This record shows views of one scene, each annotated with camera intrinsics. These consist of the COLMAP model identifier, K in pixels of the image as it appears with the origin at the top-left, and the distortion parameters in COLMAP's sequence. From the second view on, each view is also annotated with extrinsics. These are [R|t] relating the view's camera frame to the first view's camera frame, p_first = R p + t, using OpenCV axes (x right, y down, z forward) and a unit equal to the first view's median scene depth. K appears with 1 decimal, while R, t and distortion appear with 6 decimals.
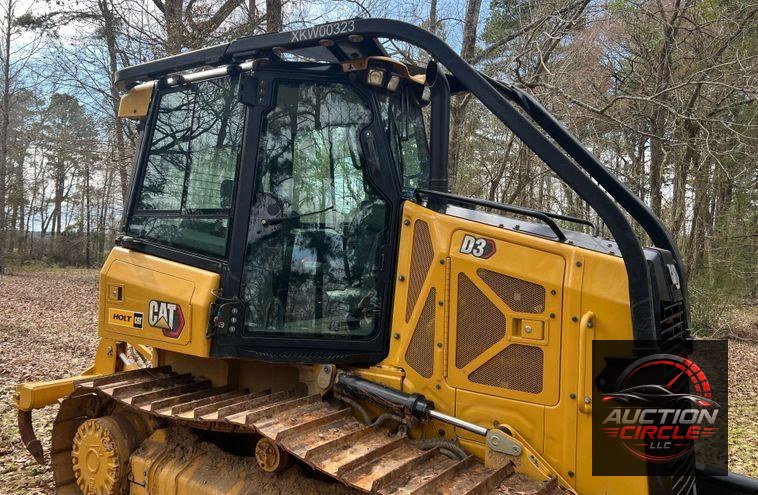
lens RADIAL K [[593.1, 0, 364.3], [0, 593.1, 236.1], [0, 0, 1]] dist [0.023002, -0.014171]
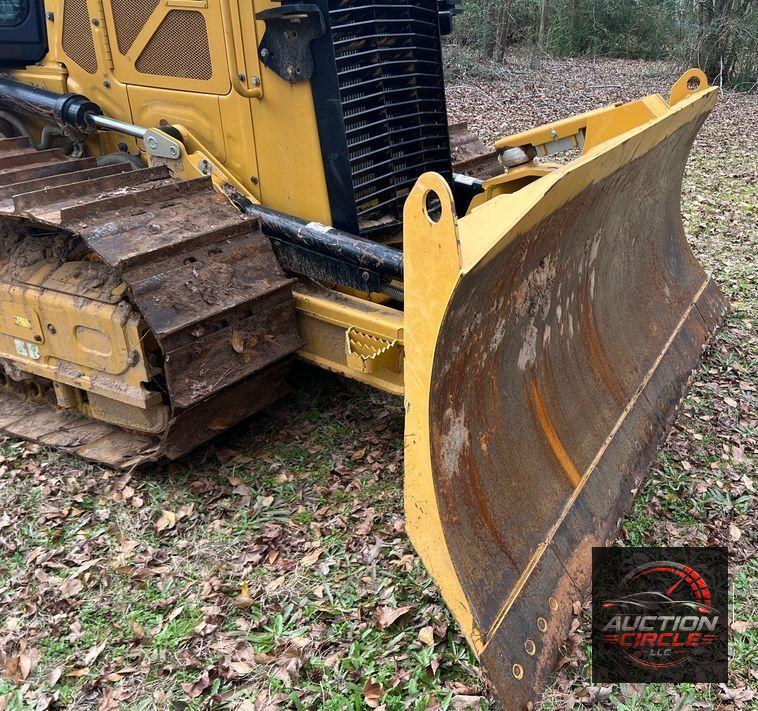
lens RADIAL K [[775.0, 0, 517.3], [0, 775.0, 377.1], [0, 0, 1]] dist [0.011988, 0.000000]
pose [[0.981682, -0.082631, 0.171675, 0.423760], [-0.007215, 0.884289, 0.466883, 0.120383], [-0.190390, -0.459570, 0.867495, -0.091284]]
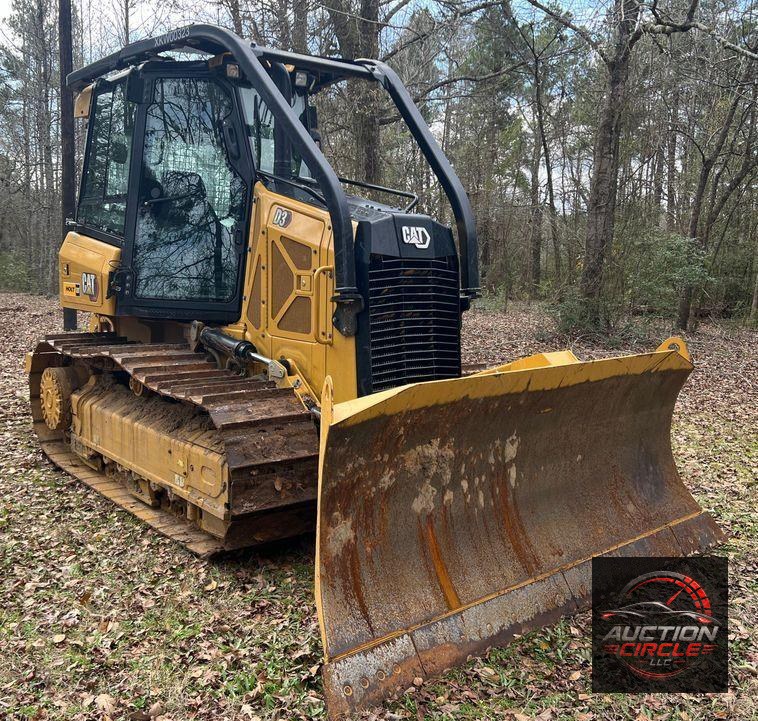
lens RADIAL K [[775.0, 0, 375.7], [0, 775.0, 365.5], [0, 0, 1]] dist [0.011988, 0.000000]
pose [[0.968279, 0.024766, -0.248641, 0.745886], [0.011642, 0.989523, 0.143902, 0.086721], [0.249600, -0.142232, 0.957846, -0.481239]]
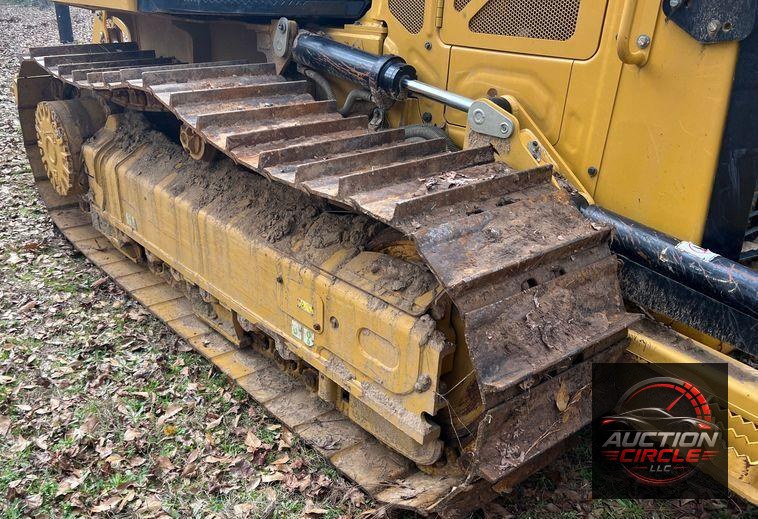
lens RADIAL K [[649.7, 0, 325.2], [0, 649.7, 320.6], [0, 0, 1]] dist [0.052856, -0.058428]
pose [[0.961080, 0.113566, -0.251850, 0.229697], [0.022542, 0.876330, 0.481184, 0.169271], [0.275350, -0.468133, 0.839663, 0.229140]]
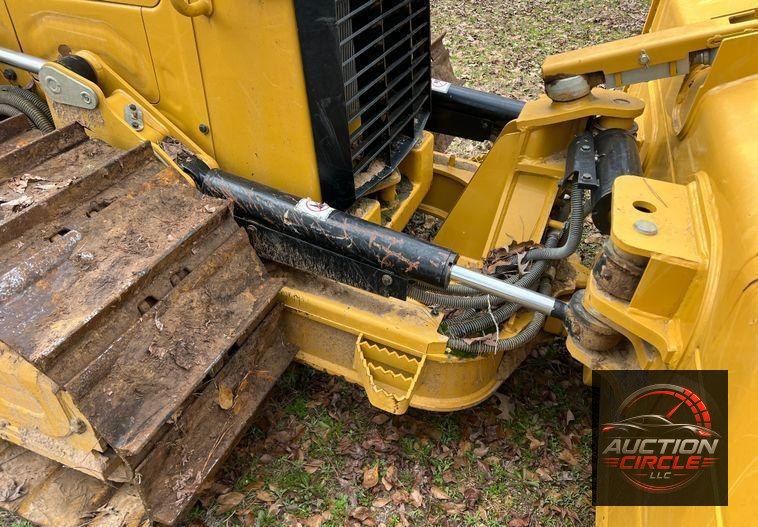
lens RADIAL K [[576.1, 0, 381.8], [0, 576.1, 290.0], [0, 0, 1]] dist [0.027597, -0.027359]
pose [[0.965988, -0.167015, 0.197416, 0.323221], [0.001140, 0.766184, 0.642620, 0.132239], [-0.258584, -0.620538, 0.740315, 0.372407]]
